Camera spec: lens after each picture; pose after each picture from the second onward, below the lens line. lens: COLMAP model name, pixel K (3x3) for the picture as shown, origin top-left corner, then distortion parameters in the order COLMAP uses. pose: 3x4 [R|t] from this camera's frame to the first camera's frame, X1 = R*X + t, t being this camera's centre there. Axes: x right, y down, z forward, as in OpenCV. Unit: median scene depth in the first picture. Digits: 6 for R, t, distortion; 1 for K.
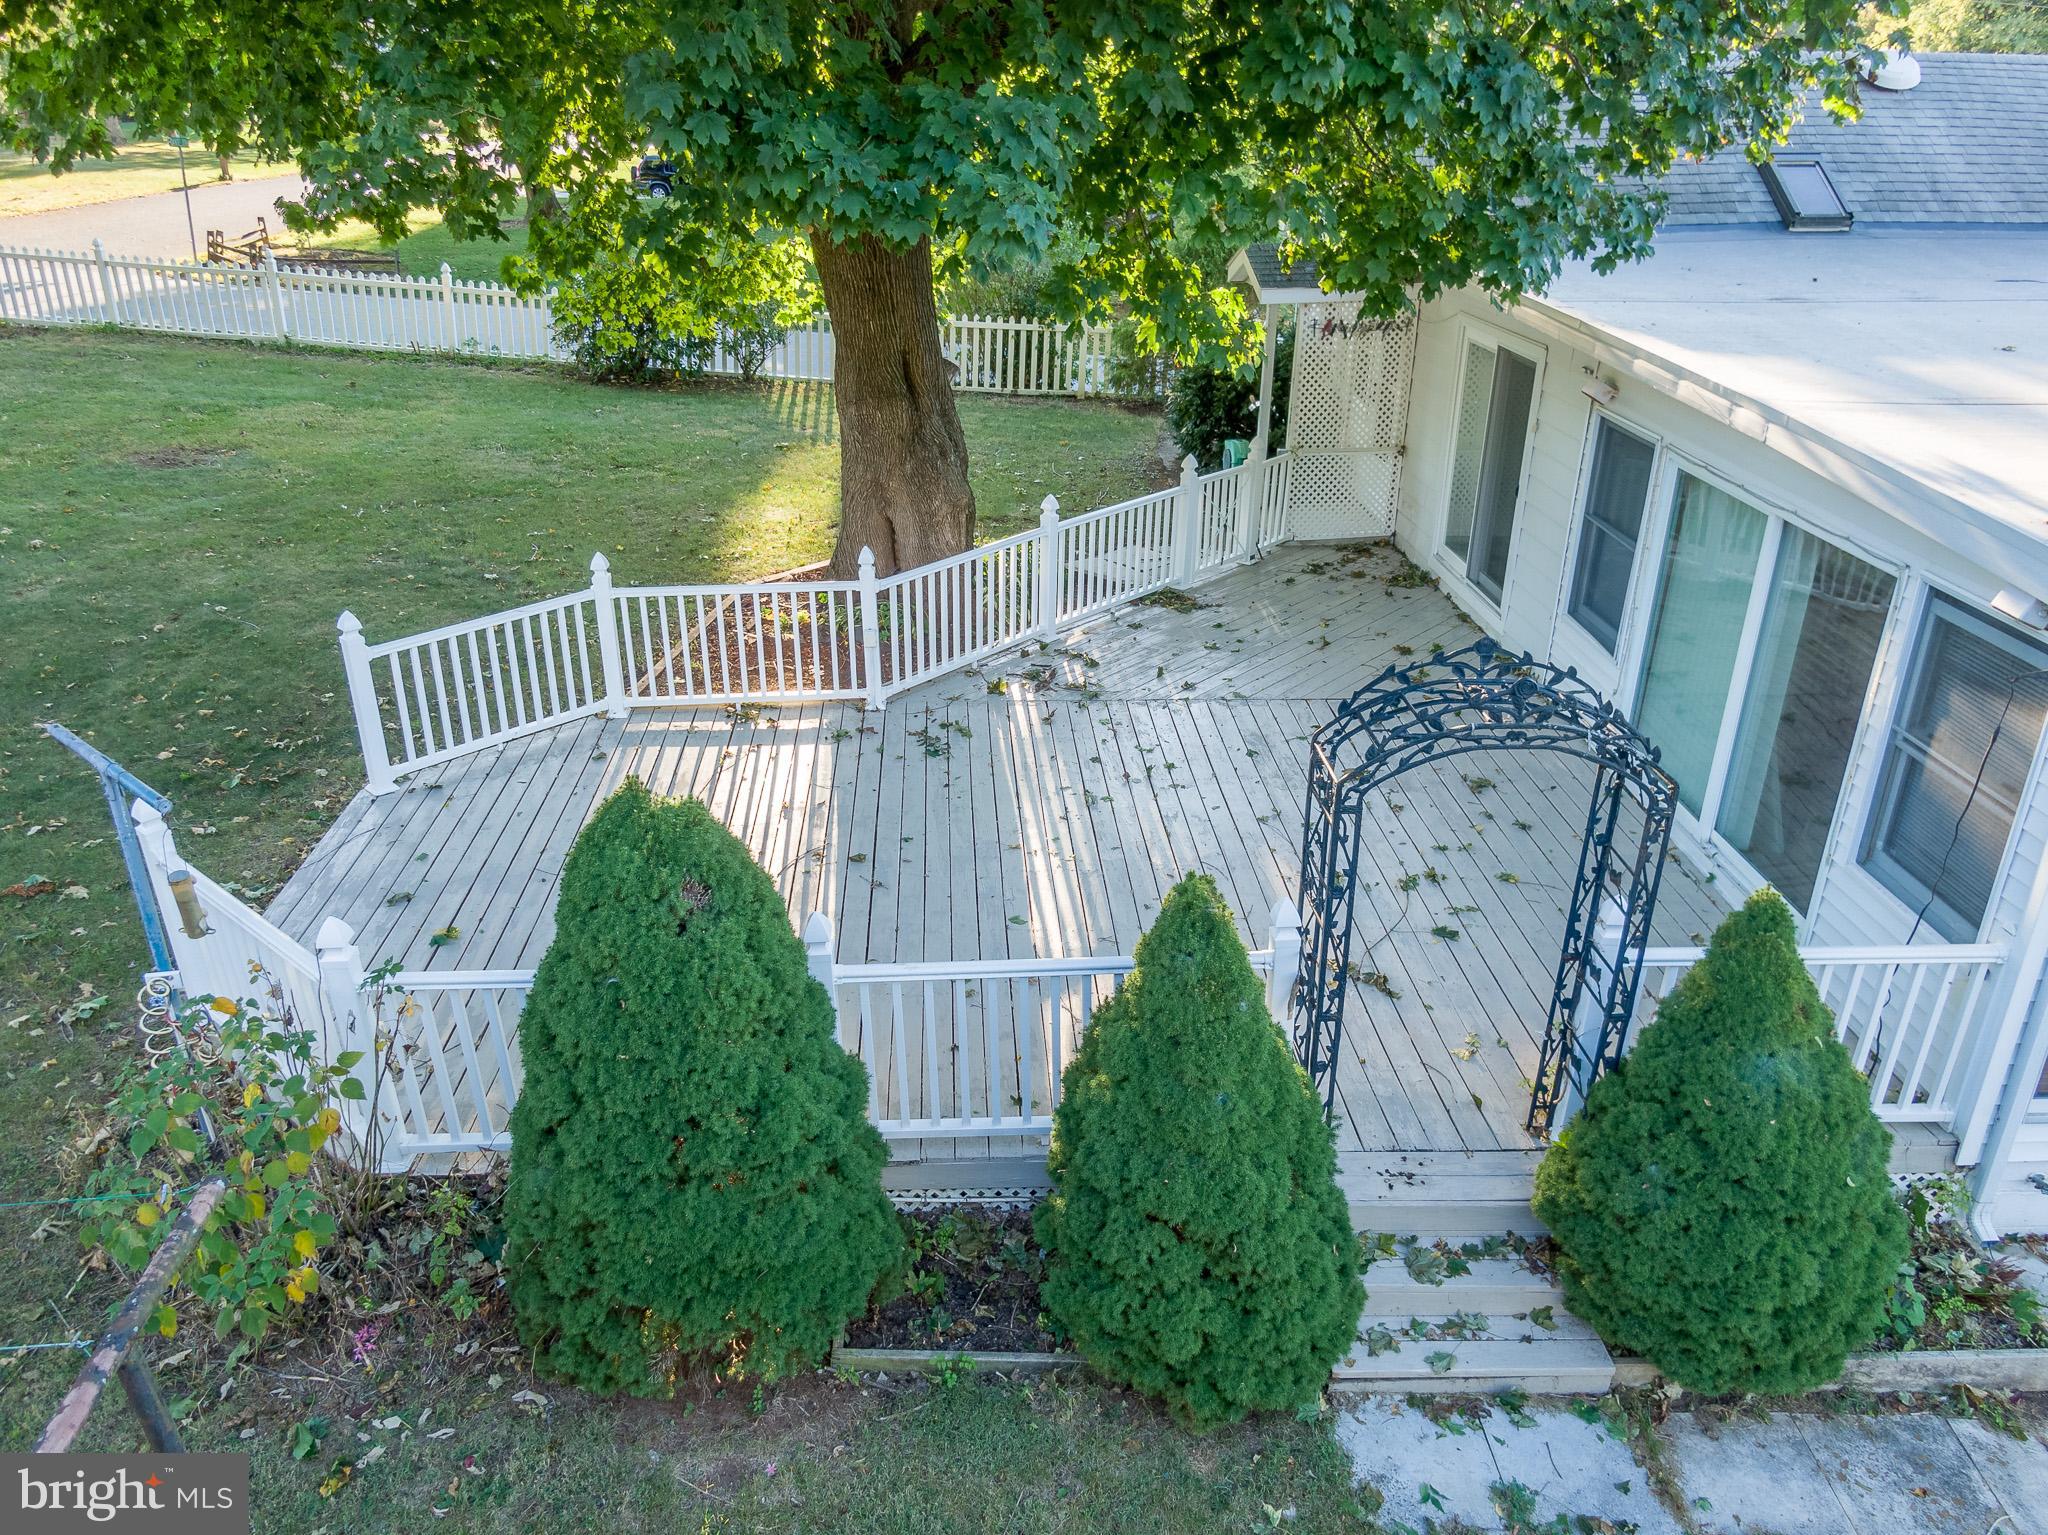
lens RADIAL K [[1446.0, 0, 1017.7], [0, 1446.0, 773.4], [0, 0, 1]] dist [0.032868, -0.025496]
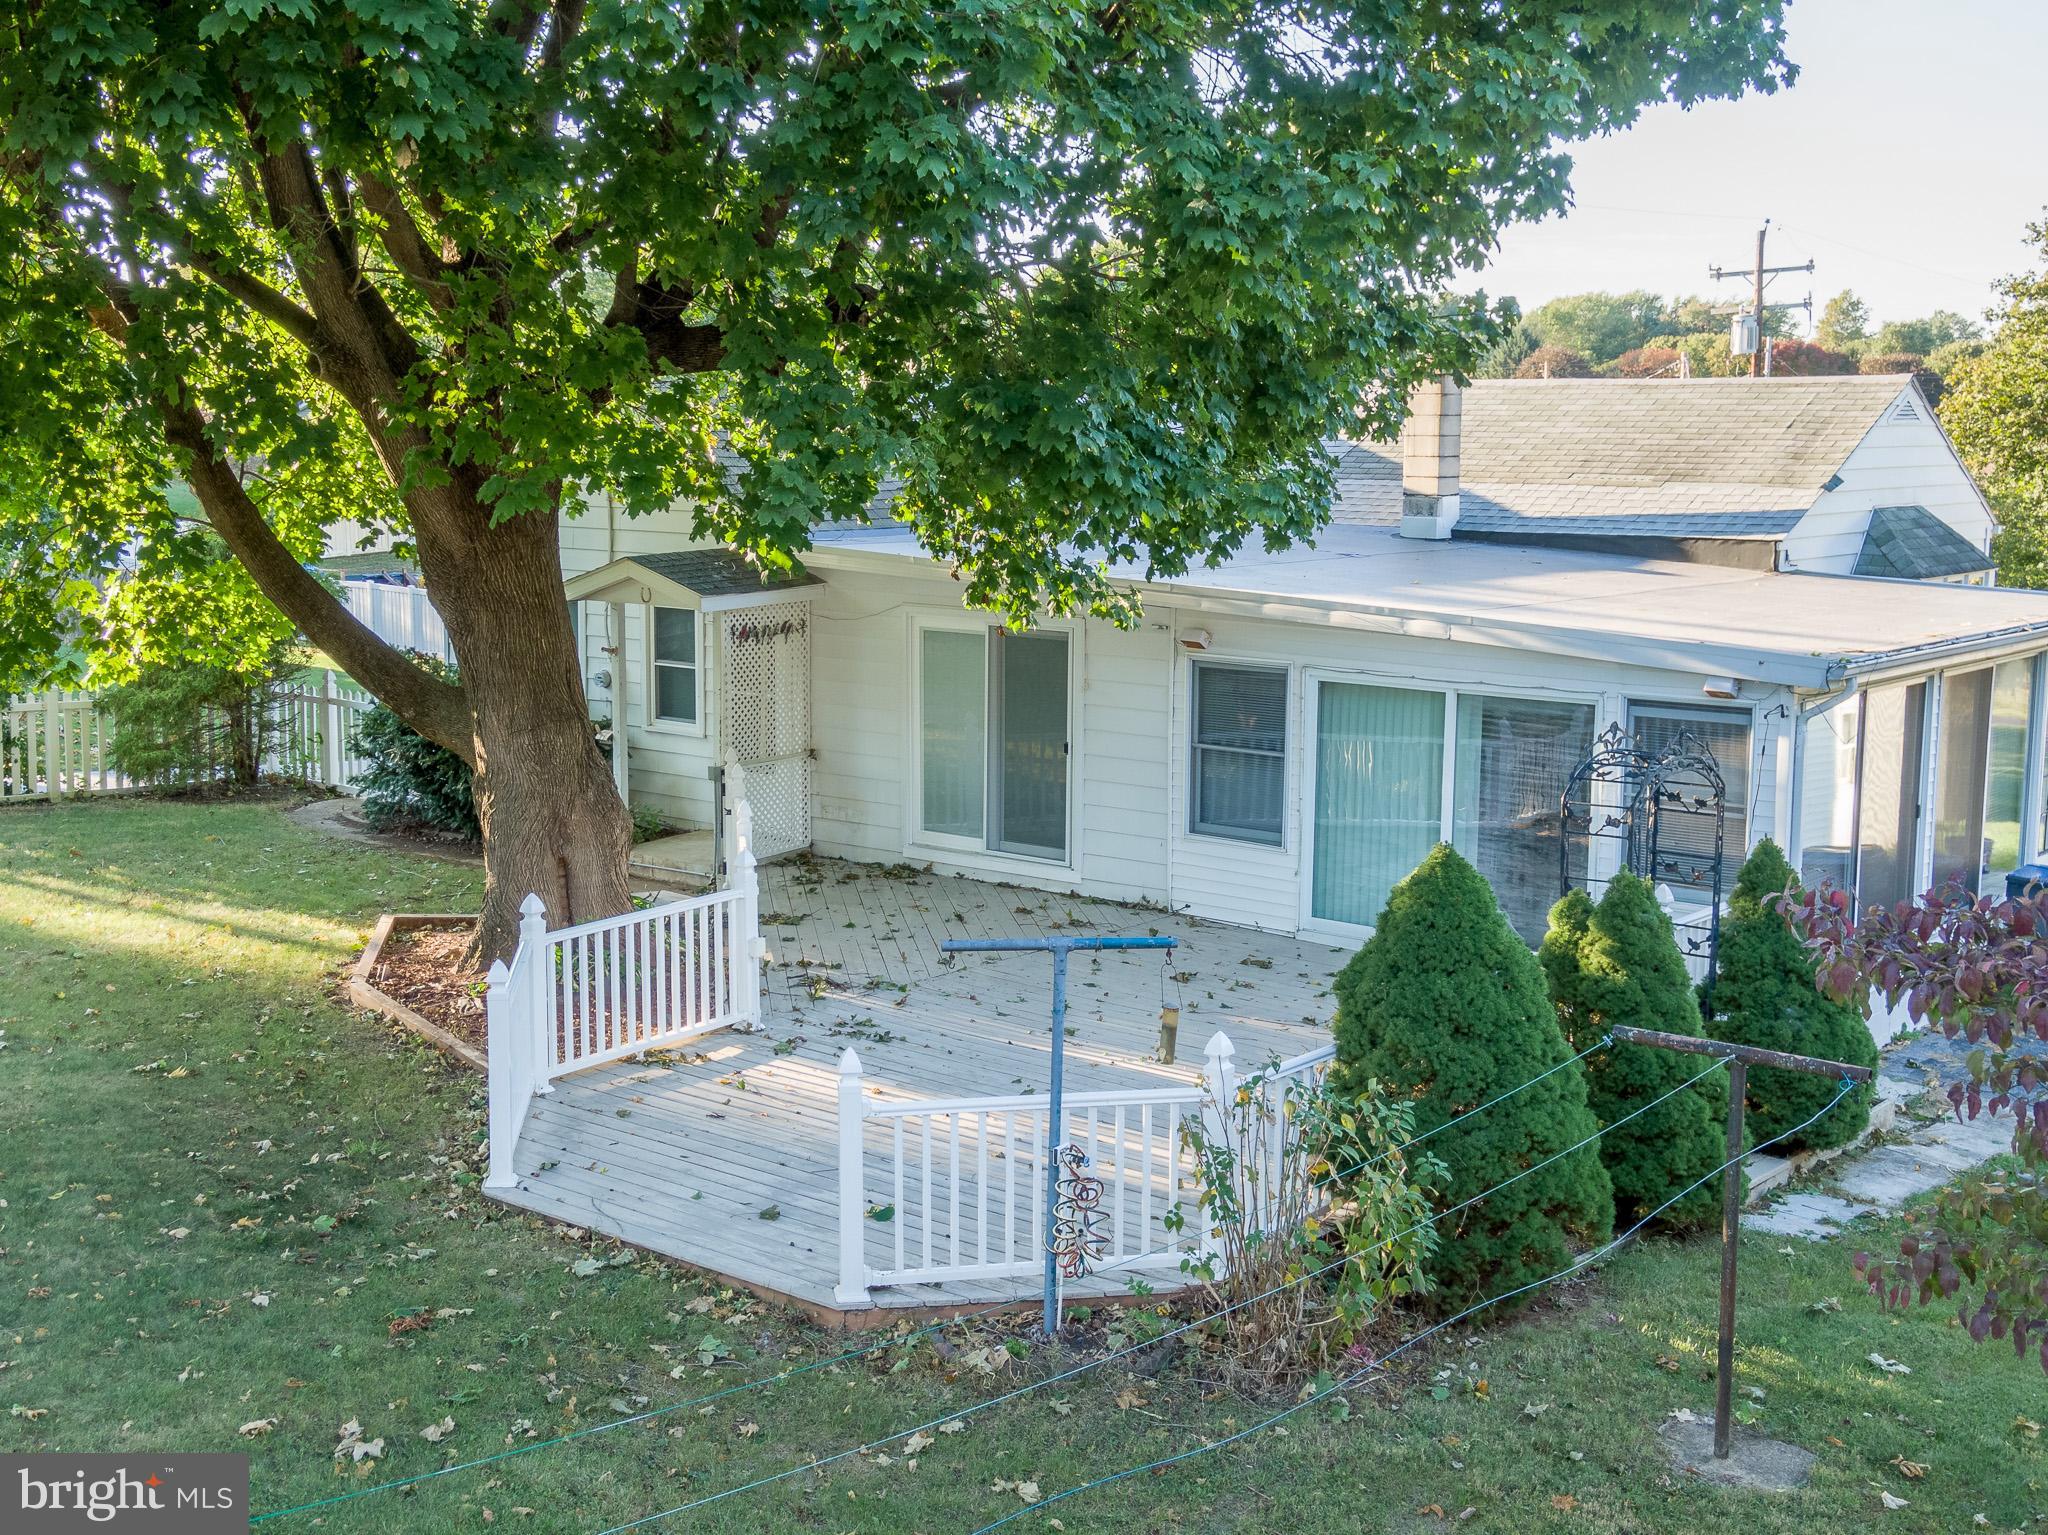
lens RADIAL K [[2482.7, 0, 1024.0], [0, 2482.7, 767.5], [0, 0, 1]] dist [0.098103, 0.002155]
pose [[0.650028, -0.104398, 0.752705, -1.181640], [0.314009, 0.938899, -0.140952, 0.075417], [-0.691998, 0.327979, 0.643093, -0.169225]]
